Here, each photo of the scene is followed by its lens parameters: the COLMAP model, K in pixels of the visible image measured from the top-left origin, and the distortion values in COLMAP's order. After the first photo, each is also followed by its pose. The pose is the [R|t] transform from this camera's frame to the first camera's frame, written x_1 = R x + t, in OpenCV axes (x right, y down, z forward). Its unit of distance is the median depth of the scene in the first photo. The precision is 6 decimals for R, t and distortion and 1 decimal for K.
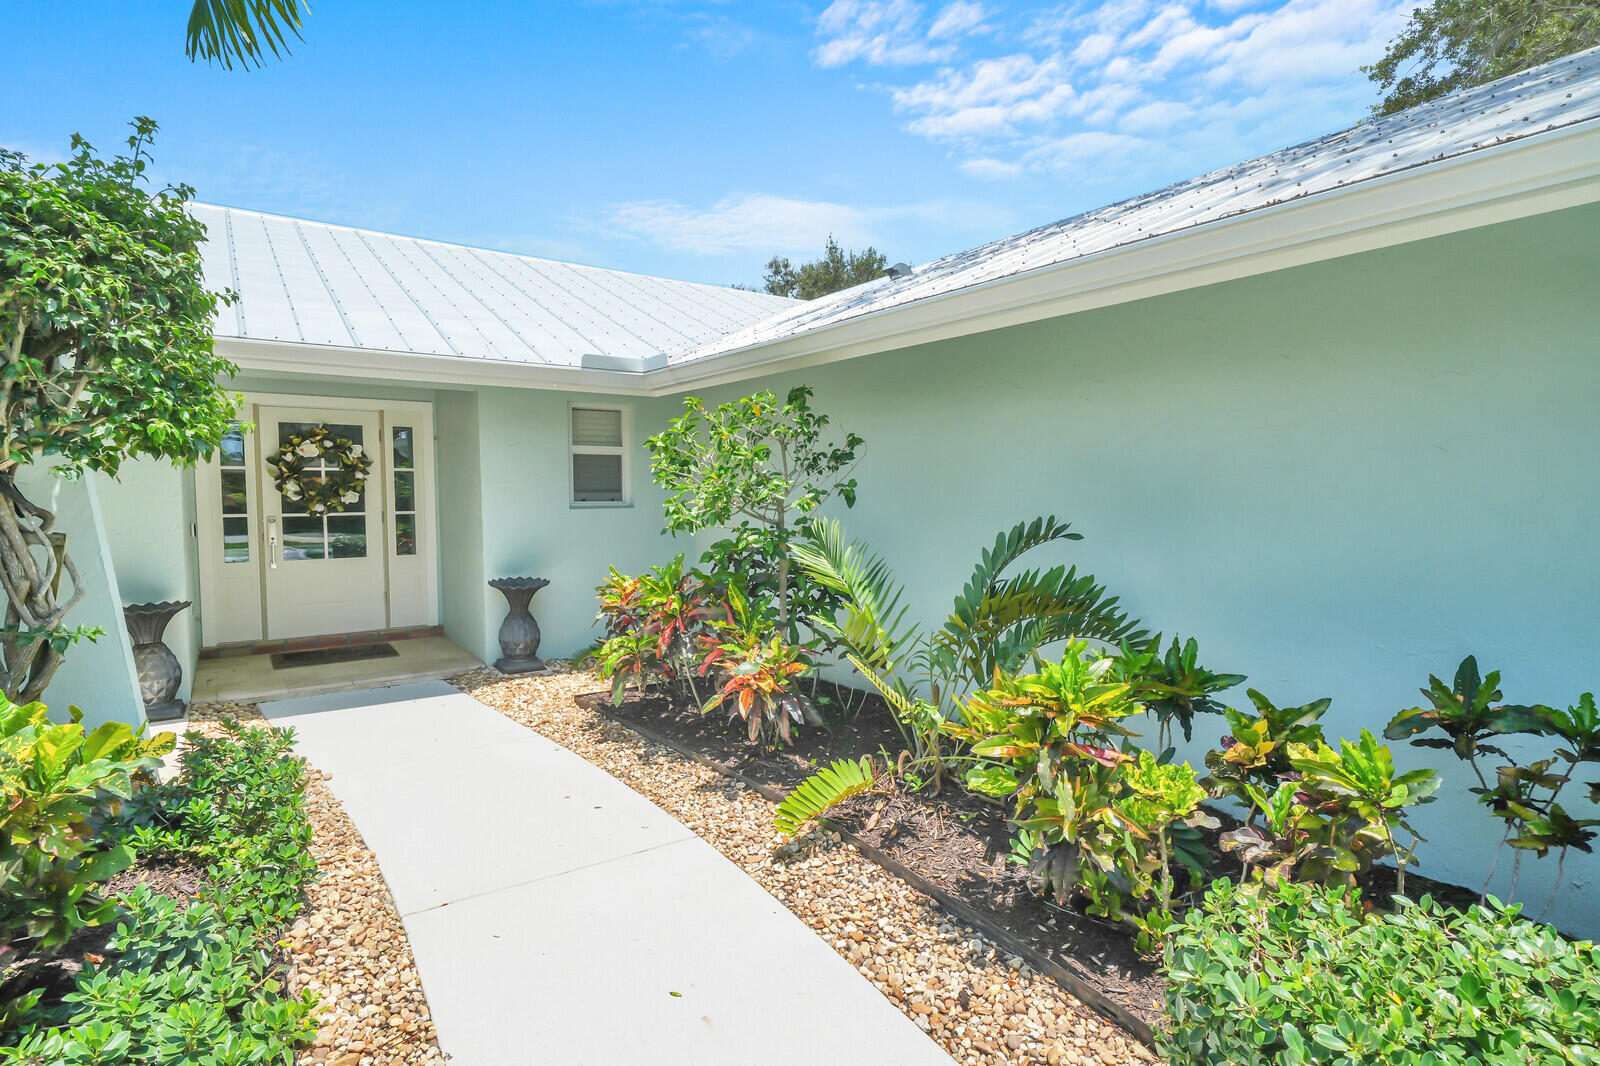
lens RADIAL K [[817.9, 0, 796.7], [0, 817.9, 511.0], [0, 0, 1]] dist [0.025563, -0.000642]
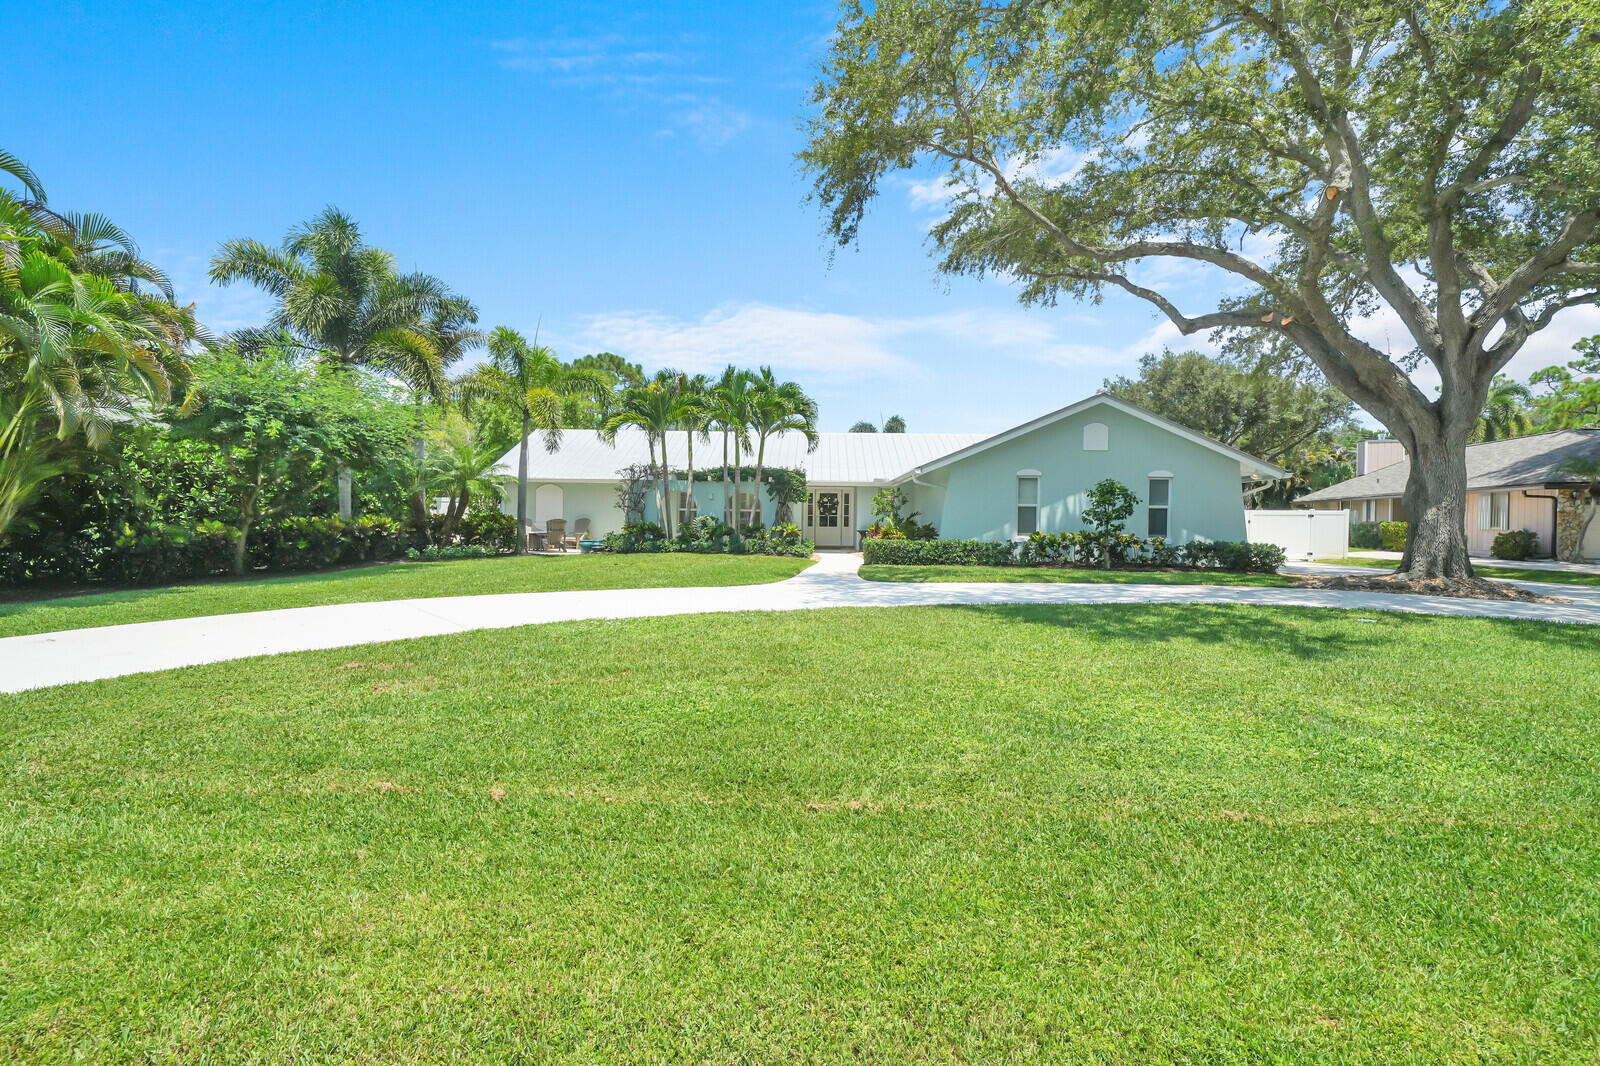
lens RADIAL K [[802.3, 0, 800.0], [0, 802.3, 533.0], [0, 0, 1]] dist [0.000547, 0.000188]
pose [[0.809382, 0.019083, -0.586972, 1.905061], [-0.032060, 0.999417, -0.011716, 0.163515], [0.586407, 0.028301, 0.809522, -2.650262]]
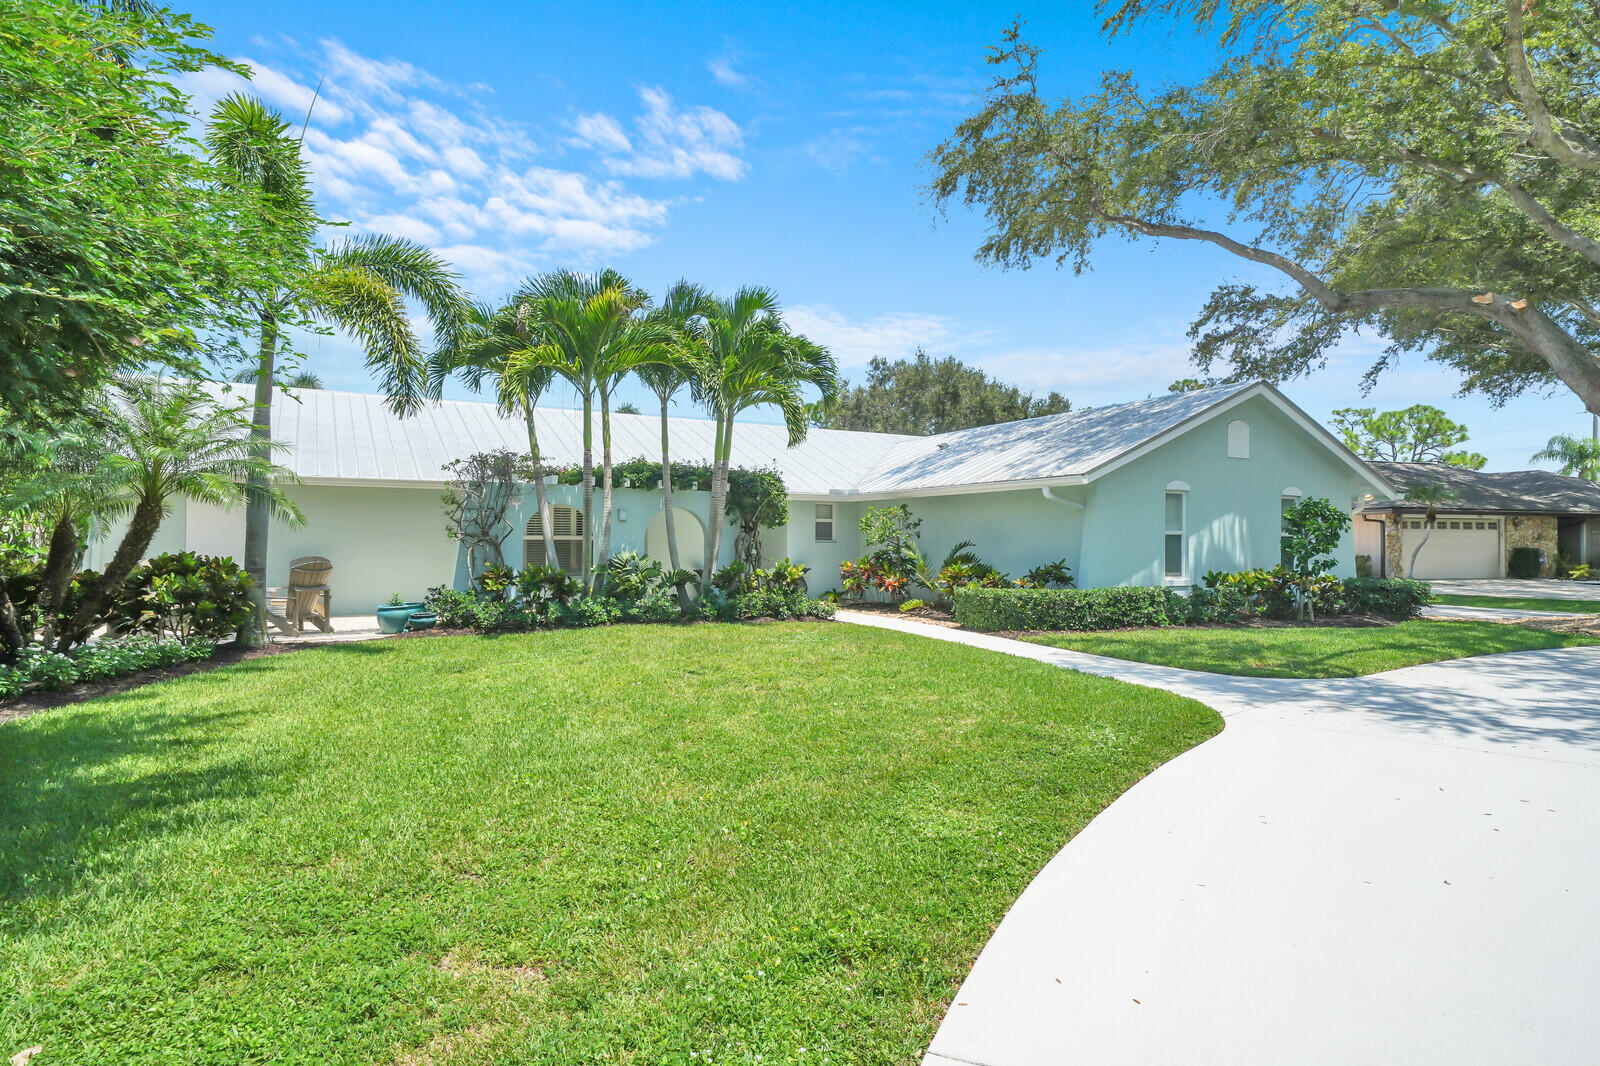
lens RADIAL K [[878.7, 0, 800.0], [0, 878.7, 533.0], [0, 0, 1]] dist [0.000836, 0.000062]
pose [[0.995239, 0.003705, -0.097398, -0.054712], [-0.007883, 0.999063, -0.042548, 0.097211], [0.097149, 0.043113, 0.994336, -2.050050]]
